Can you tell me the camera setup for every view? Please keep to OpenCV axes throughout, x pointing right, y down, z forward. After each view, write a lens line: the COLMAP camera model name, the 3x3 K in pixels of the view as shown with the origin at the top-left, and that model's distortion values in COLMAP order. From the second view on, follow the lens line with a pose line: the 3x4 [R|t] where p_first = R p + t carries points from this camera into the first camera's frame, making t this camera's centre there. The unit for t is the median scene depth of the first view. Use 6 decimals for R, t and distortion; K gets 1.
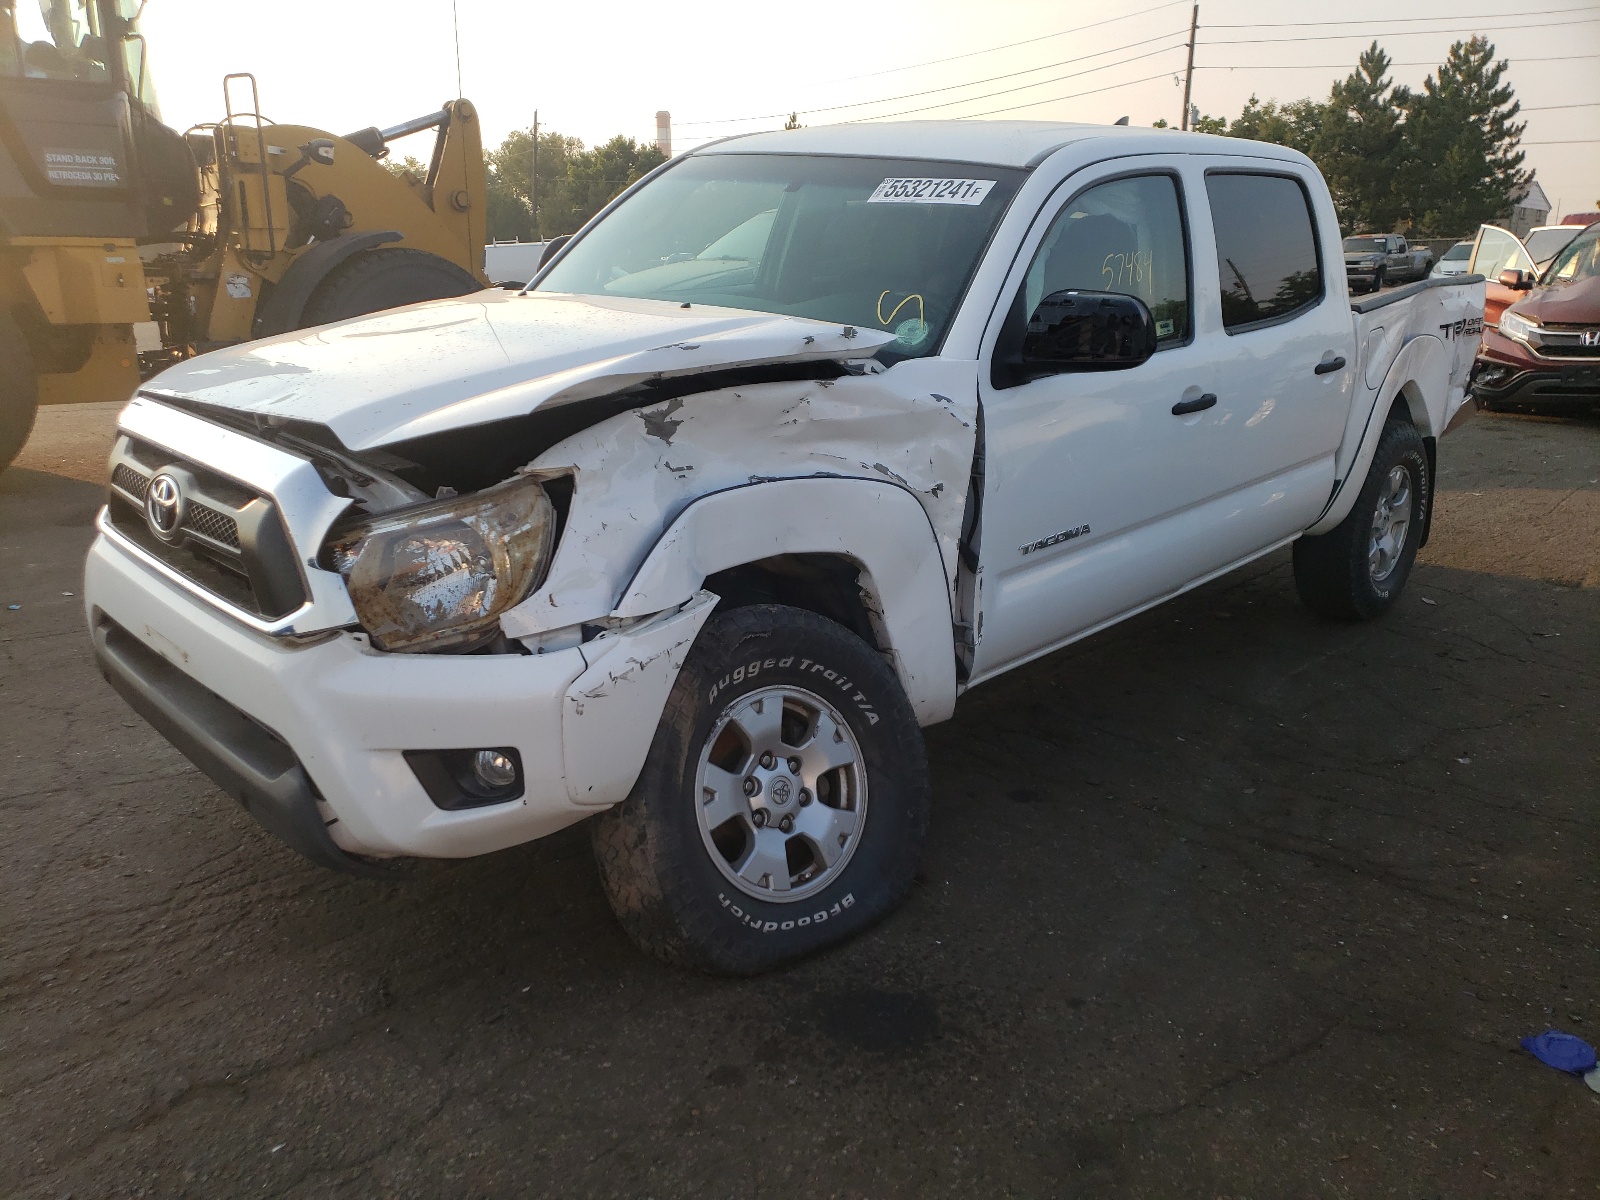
lens RADIAL K [[1196.1, 0, 802.3], [0, 1196.1, 601.3], [0, 0, 1]] dist [0.050181, -0.025541]
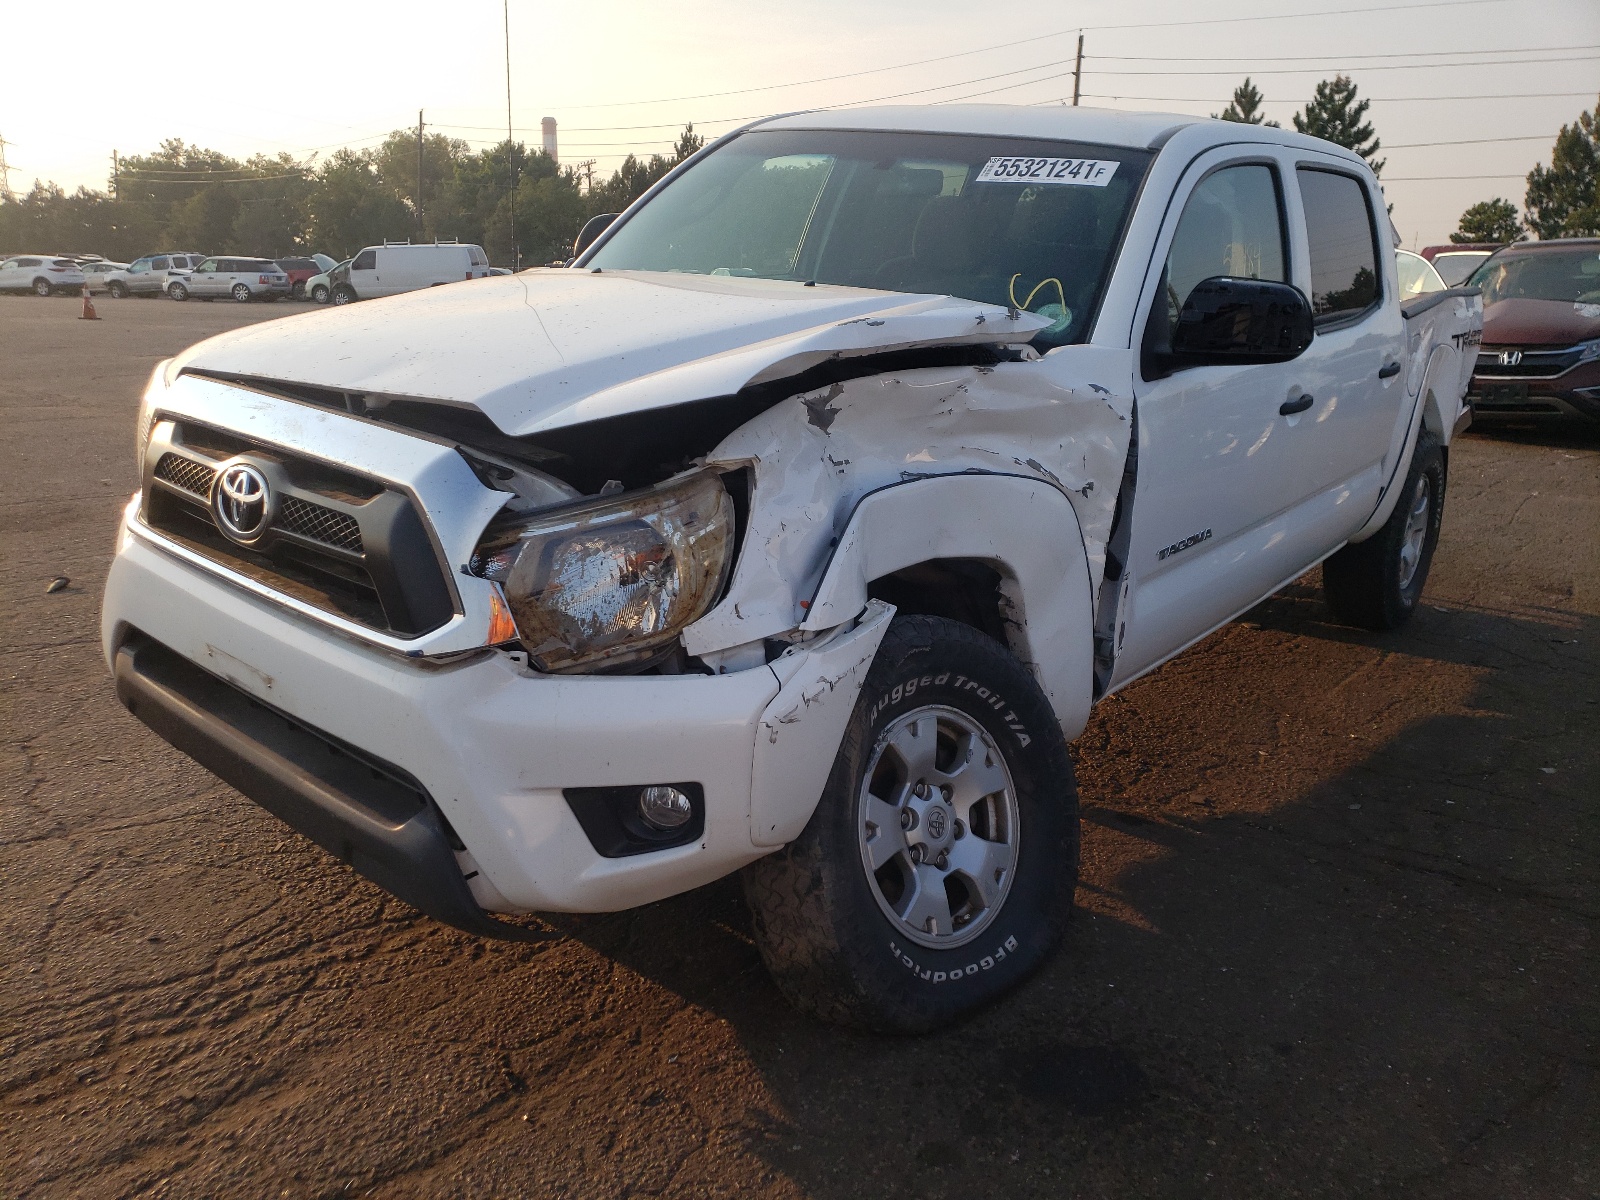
lens RADIAL K [[1193.2, 0, 802.5], [0, 1193.2, 600.3], [0, 0, 1]] dist [0.024685, 0.008166]
pose [[0.993930, -0.005474, 0.109874, -0.213462], [0.006836, 0.999904, -0.012021, 0.001574], [-0.109798, 0.012699, 0.993873, 0.118247]]
